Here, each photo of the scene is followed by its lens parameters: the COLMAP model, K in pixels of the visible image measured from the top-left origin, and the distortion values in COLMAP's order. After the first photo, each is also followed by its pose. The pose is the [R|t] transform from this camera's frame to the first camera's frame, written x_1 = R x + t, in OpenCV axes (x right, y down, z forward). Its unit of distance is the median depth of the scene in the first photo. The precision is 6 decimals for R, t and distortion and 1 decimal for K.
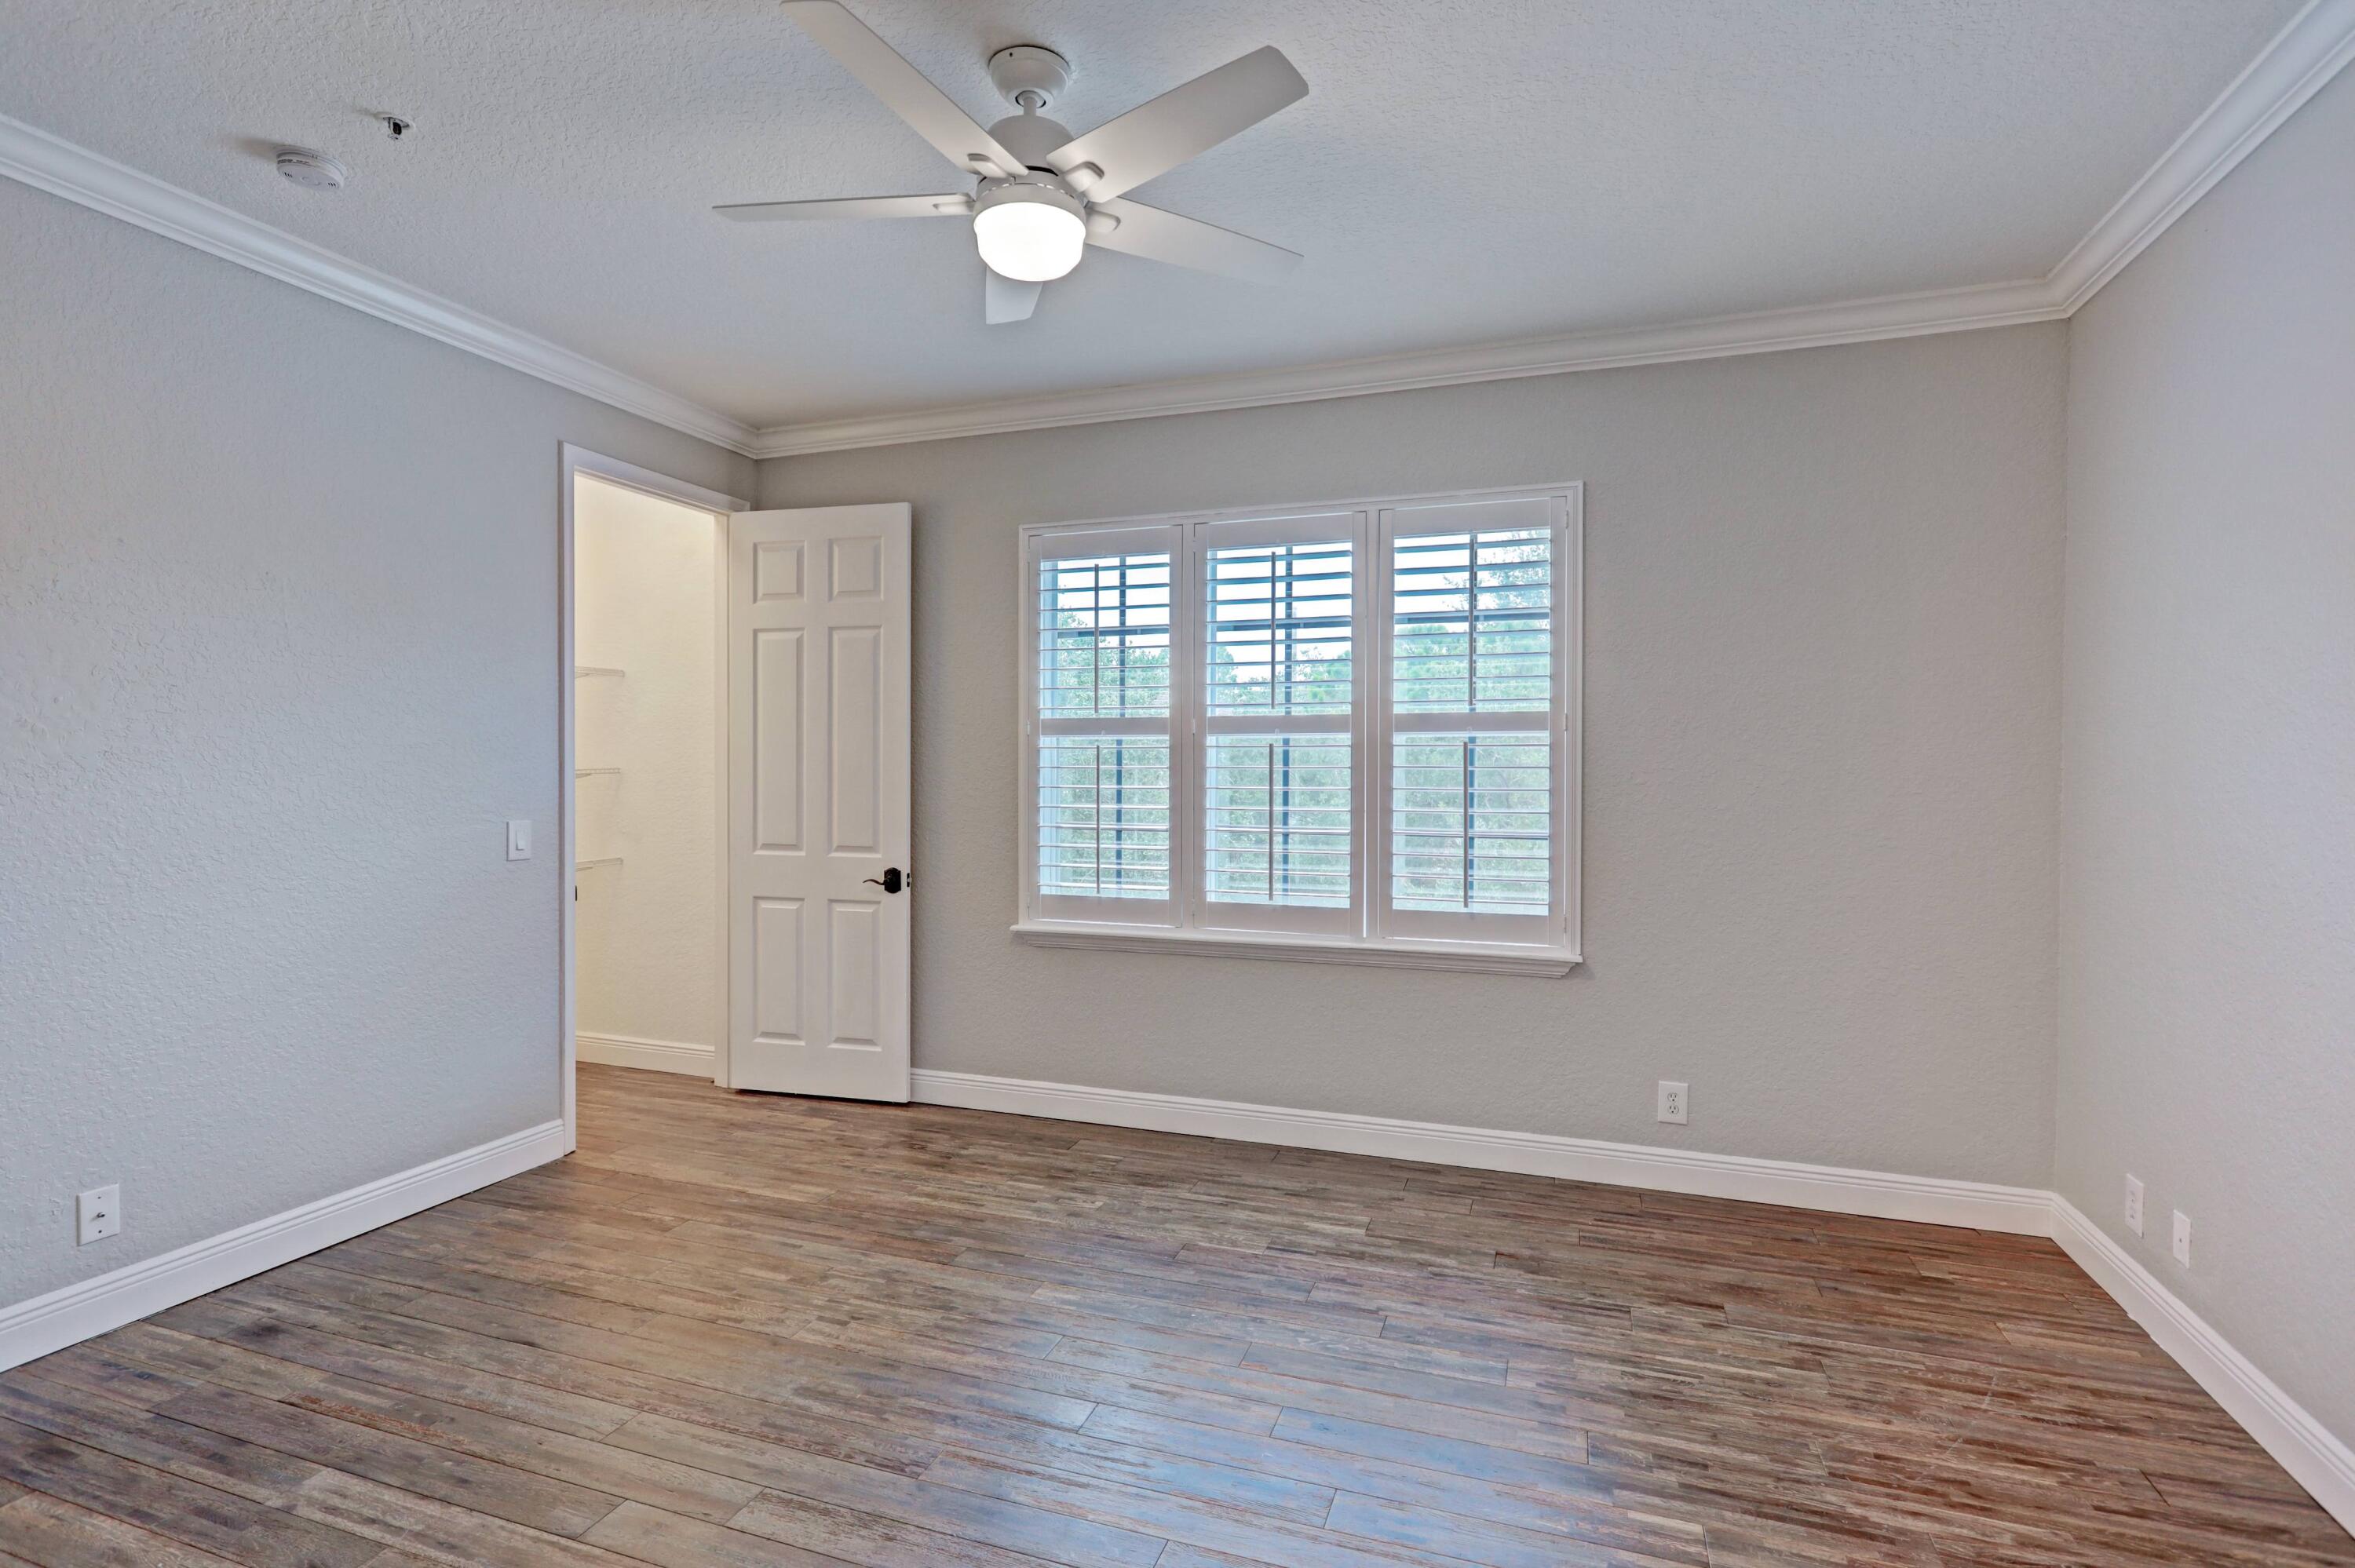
lens RADIAL K [[1129.2, 0, 1173.6], [0, 1129.2, 782.1], [0, 0, 1]] dist [-0.001521, 0.000058]
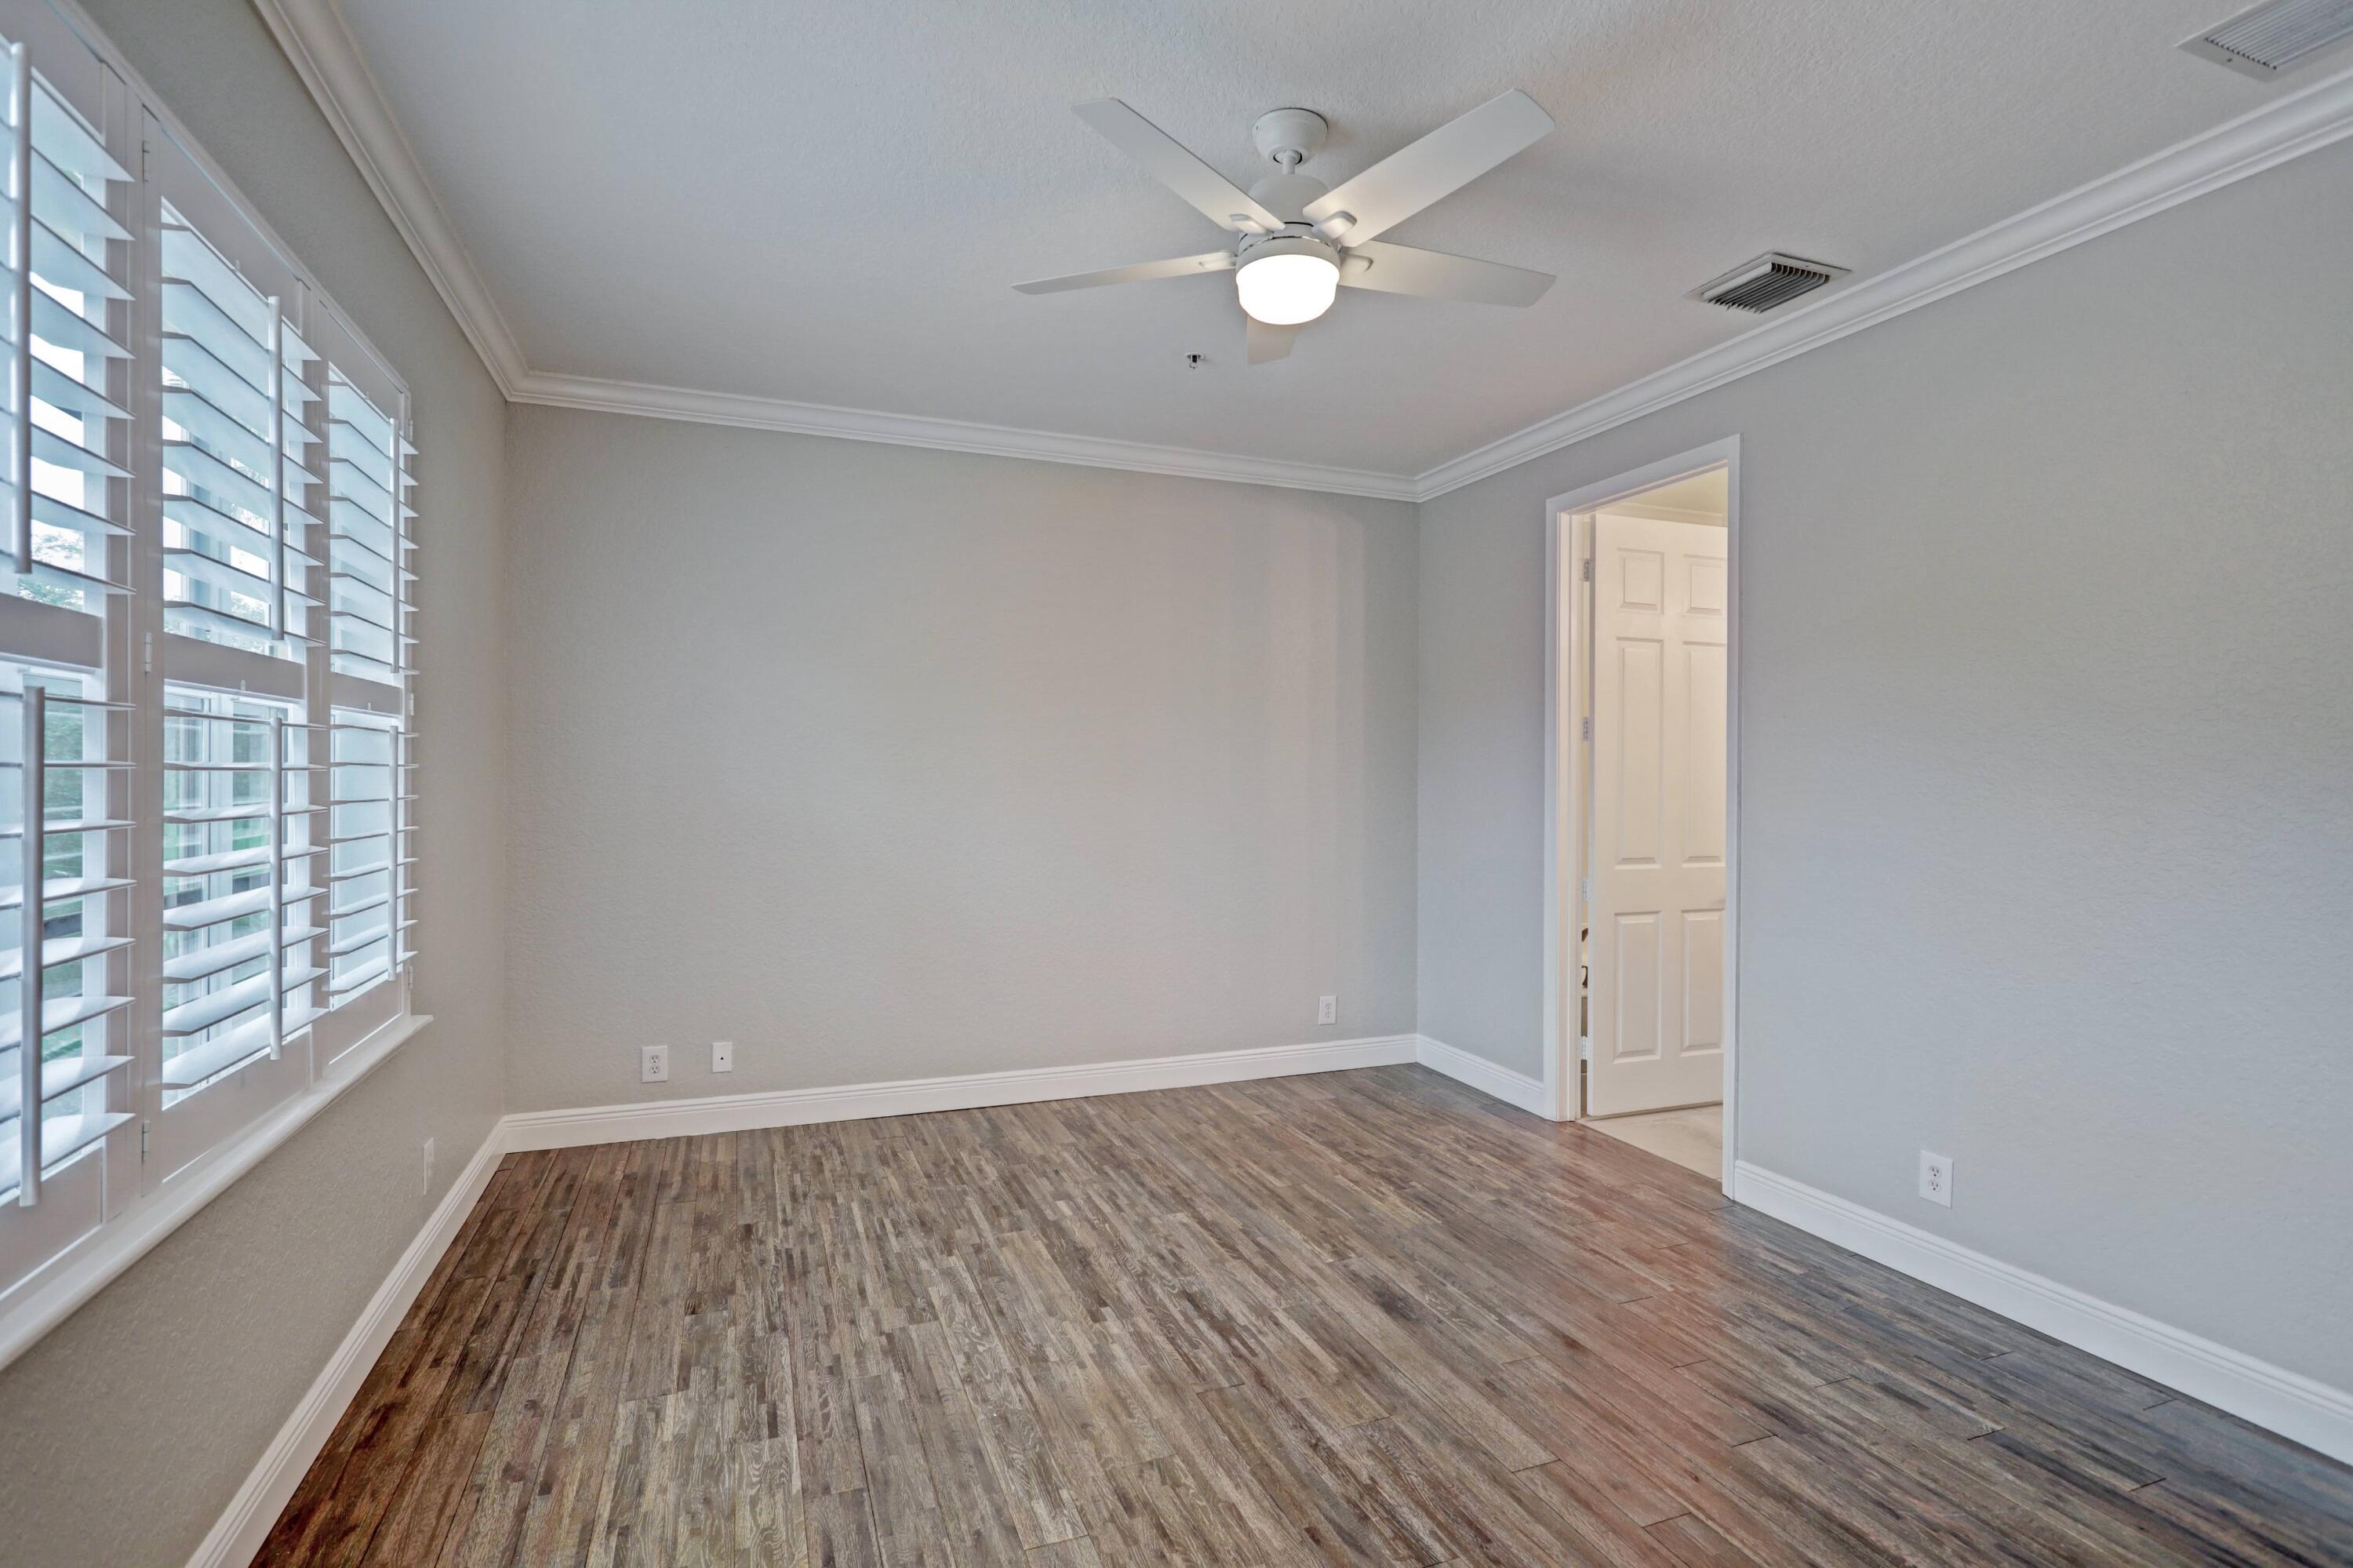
lens RADIAL K [[1128.4, 0, 1172.6], [0, 1128.4, 782.1], [0, 0, 1]] dist [-0.001521, 0.000058]
pose [[-0.652577, -0.013071, 0.757610, -0.709027], [-0.000463, 0.999858, 0.016851, -0.021107], [-0.757723, 0.010646, -0.652490, 1.445836]]
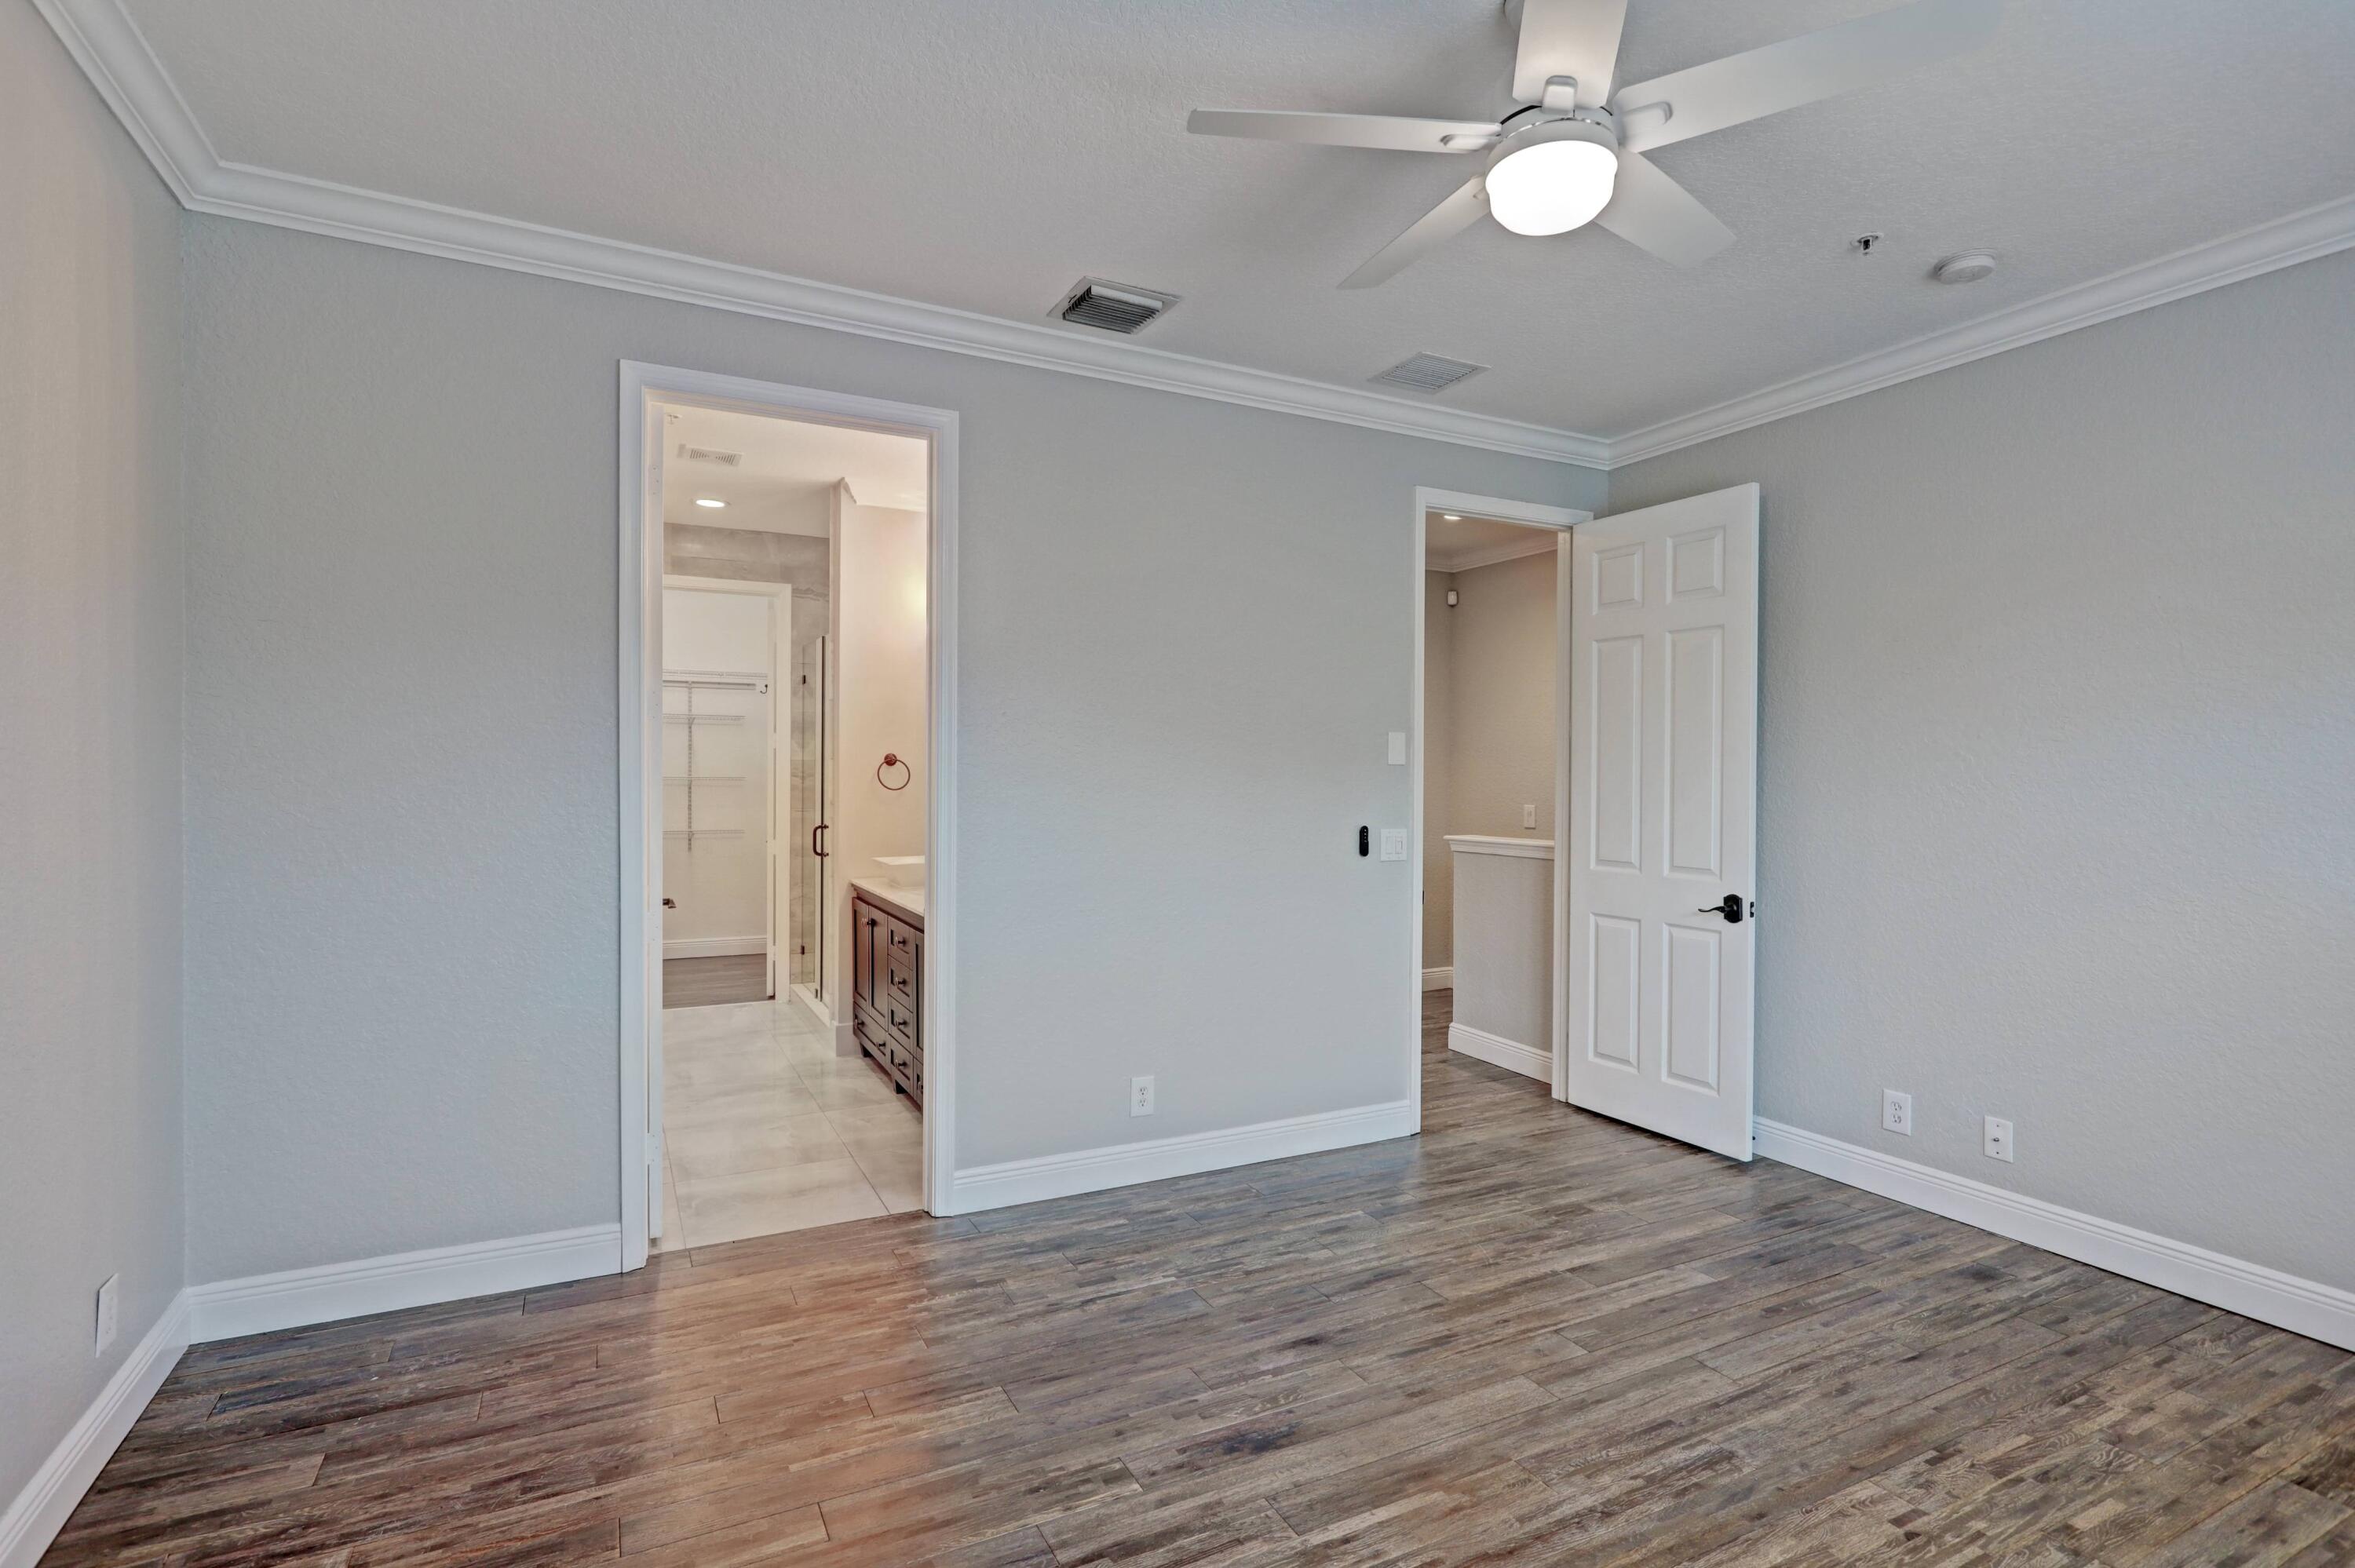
lens RADIAL K [[1129.2, 0, 1173.6], [0, 1129.2, 782.1], [0, 0, 1]] dist [-0.001521, 0.000058]
pose [[-0.683844, -0.004364, -0.729615, 0.582292], [-0.019938, 0.999720, 0.012707, -0.015593], [0.729355, 0.023236, -0.683740, 1.130363]]
